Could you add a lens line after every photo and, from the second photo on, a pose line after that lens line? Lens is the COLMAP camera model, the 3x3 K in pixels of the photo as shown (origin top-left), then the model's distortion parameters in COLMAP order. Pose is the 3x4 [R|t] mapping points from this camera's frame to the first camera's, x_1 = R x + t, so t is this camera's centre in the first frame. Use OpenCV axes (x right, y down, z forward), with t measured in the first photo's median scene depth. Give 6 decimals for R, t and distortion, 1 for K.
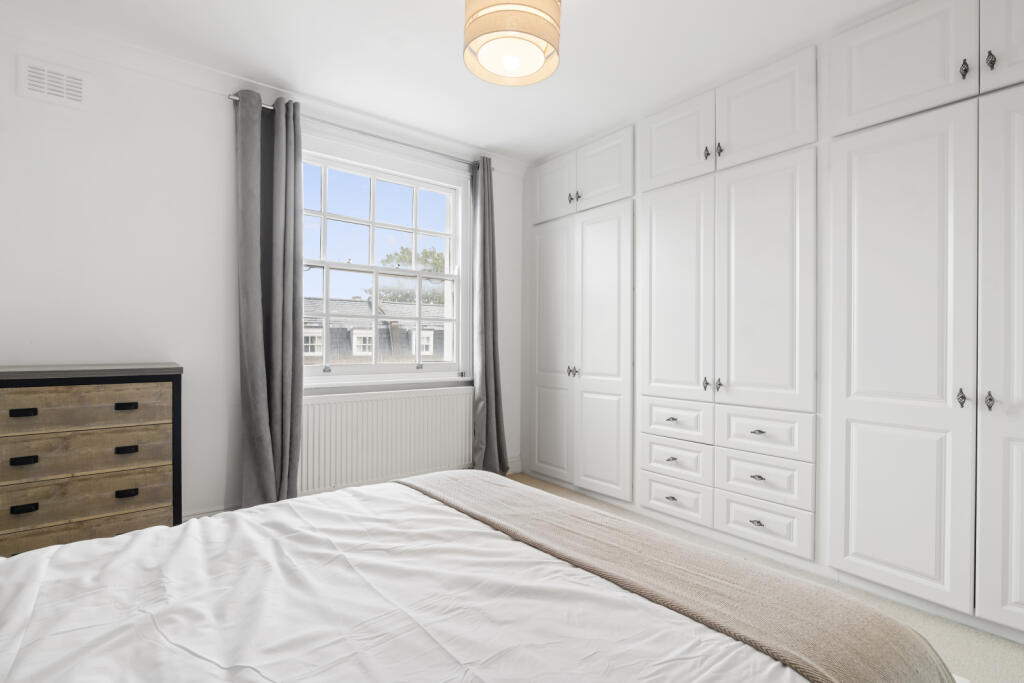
lens RADIAL K [[489.6, 0, 508.1], [0, 489.6, 344.3], [0, 0, 1]] dist [-0.001793, 0.000277]
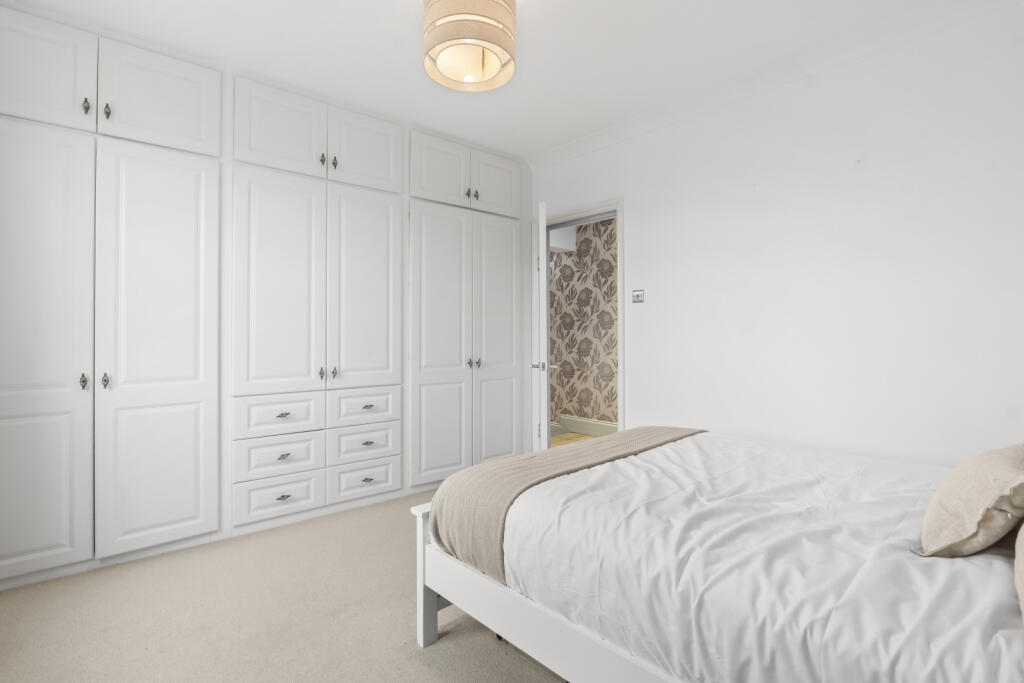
lens RADIAL K [[503.8, 0, 511.2], [0, 503.8, 325.0], [0, 0, 1]] dist [-0.002263, -0.000159]
pose [[-0.066139, 0.006397, 0.997790, -0.710746], [-0.002896, 0.999974, -0.006603, -0.019076], [-0.997806, -0.003327, -0.066119, 0.645114]]
